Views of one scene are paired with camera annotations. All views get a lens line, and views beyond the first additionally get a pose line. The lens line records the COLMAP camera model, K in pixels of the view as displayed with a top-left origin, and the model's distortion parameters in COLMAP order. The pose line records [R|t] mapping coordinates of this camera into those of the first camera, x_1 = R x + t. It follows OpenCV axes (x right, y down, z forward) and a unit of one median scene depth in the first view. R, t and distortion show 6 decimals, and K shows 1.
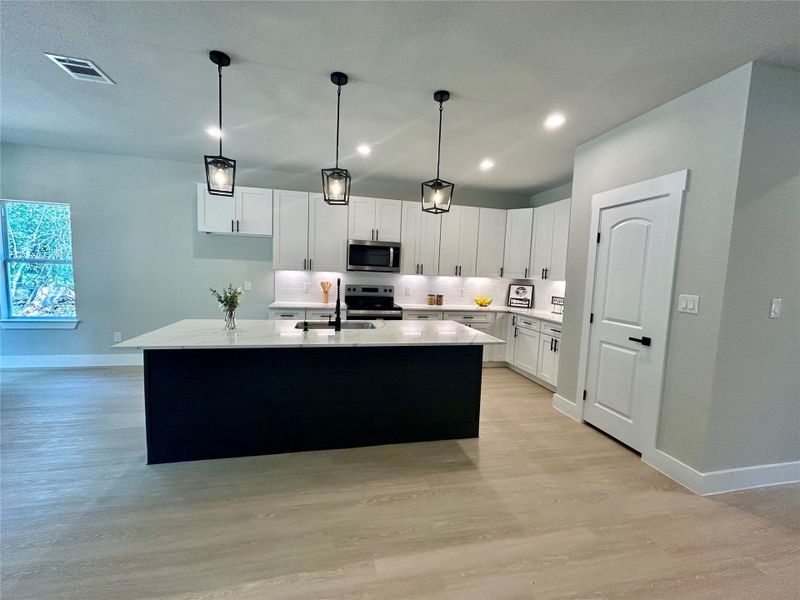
lens RADIAL K [[331.9, 0, 400.0], [0, 331.9, 300.0], [0, 0, 1]] dist [-0.000208, 0.000079]
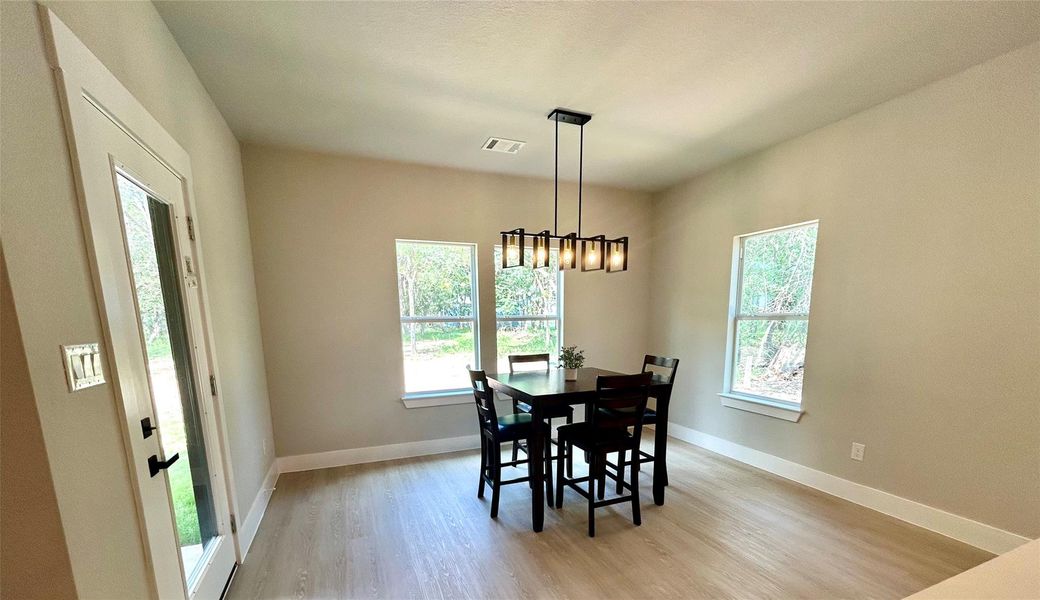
lens RADIAL K [[423.9, 0, 520.1], [0, 423.9, 387.6], [0, 0, 1]] dist [0.000146, 0.000018]
pose [[0.168484, 0.122942, -0.978007, -0.285171], [-0.063230, 0.991496, 0.113745, -0.037482], [0.983674, 0.042675, 0.174825, 0.336579]]
